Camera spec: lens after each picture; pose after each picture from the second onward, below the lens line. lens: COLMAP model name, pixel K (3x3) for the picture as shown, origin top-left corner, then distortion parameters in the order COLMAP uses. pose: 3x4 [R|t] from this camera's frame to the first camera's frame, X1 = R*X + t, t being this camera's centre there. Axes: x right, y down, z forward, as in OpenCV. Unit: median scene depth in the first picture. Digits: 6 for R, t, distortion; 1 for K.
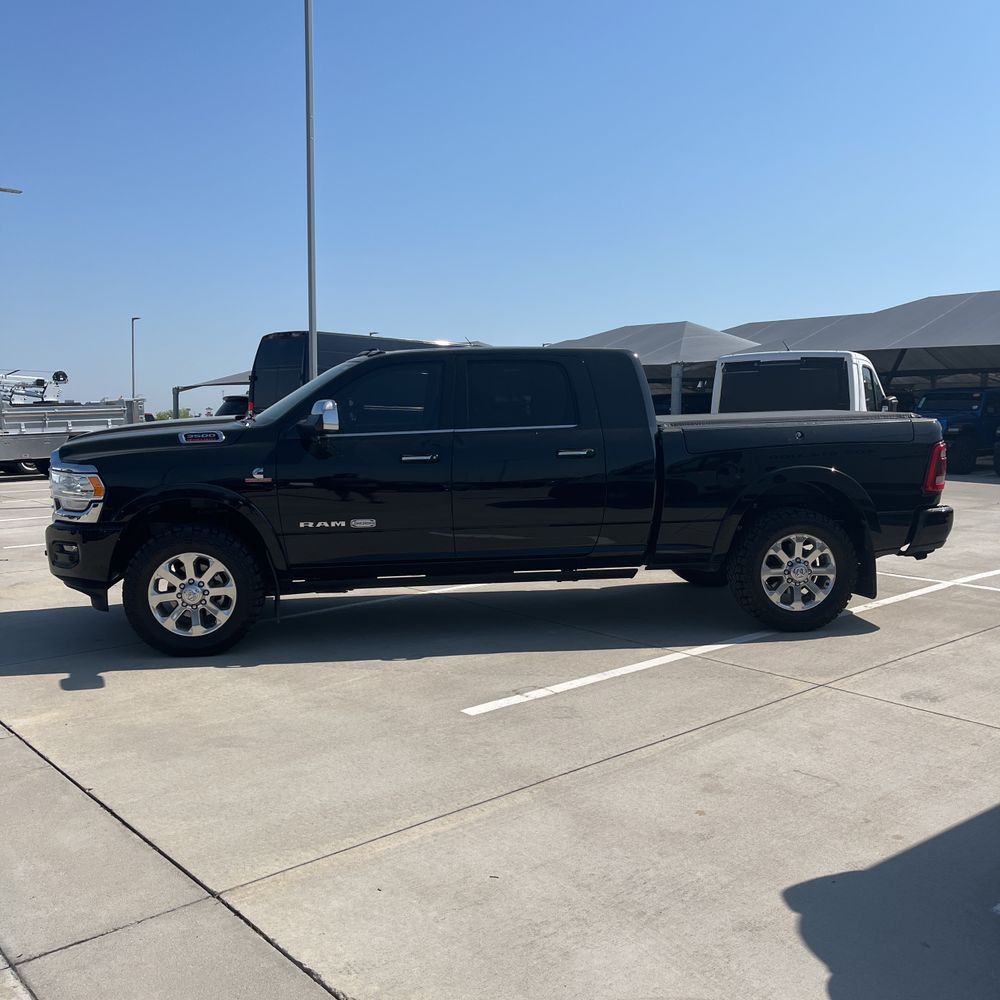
lens RADIAL K [[1008.9, 0, 482.2], [0, 1008.9, 481.6], [0, 0, 1]] dist [0.060792, -0.082818]
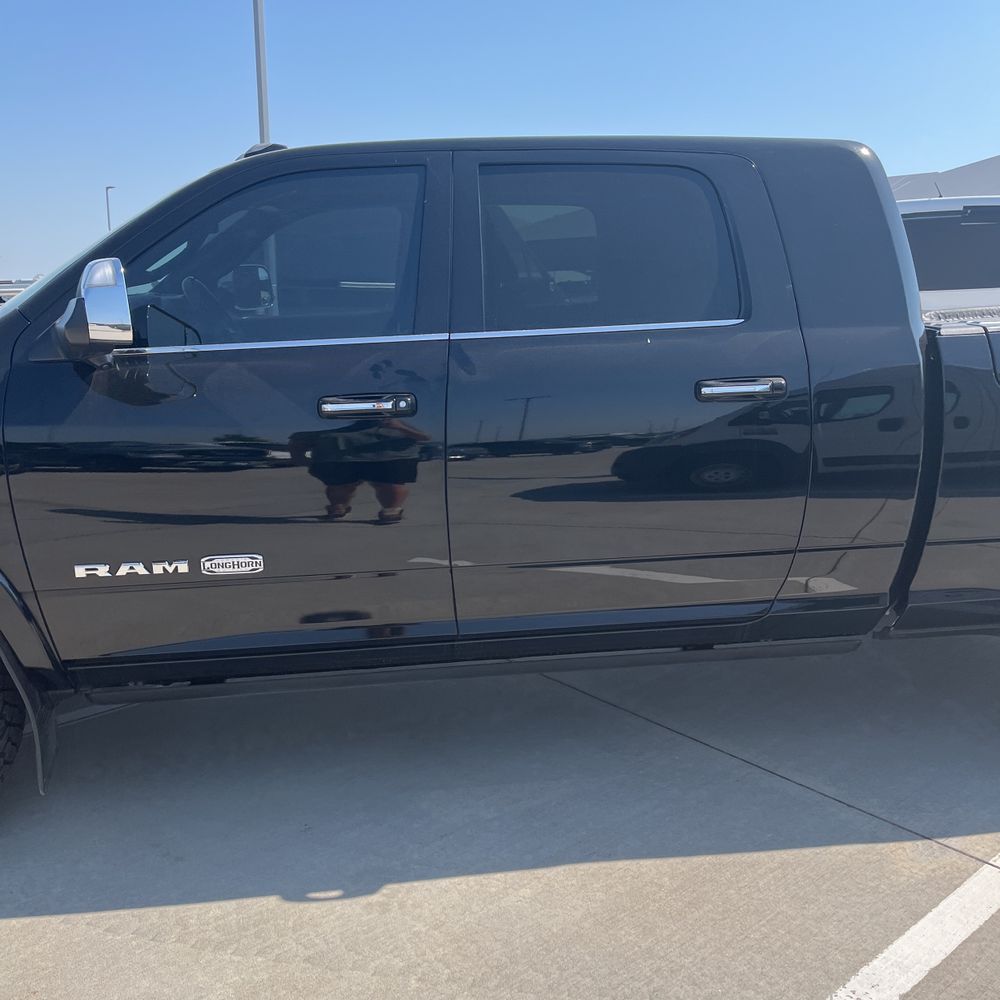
lens RADIAL K [[1000.9, 0, 504.6], [0, 1000.9, 481.7], [0, 0, 1]] dist [0.013461, 0.022815]
pose [[0.999853, -0.007090, 0.015636, -0.012463], [0.005156, 0.992712, 0.120399, -0.041528], [-0.016375, -0.120301, 0.992602, 0.596206]]
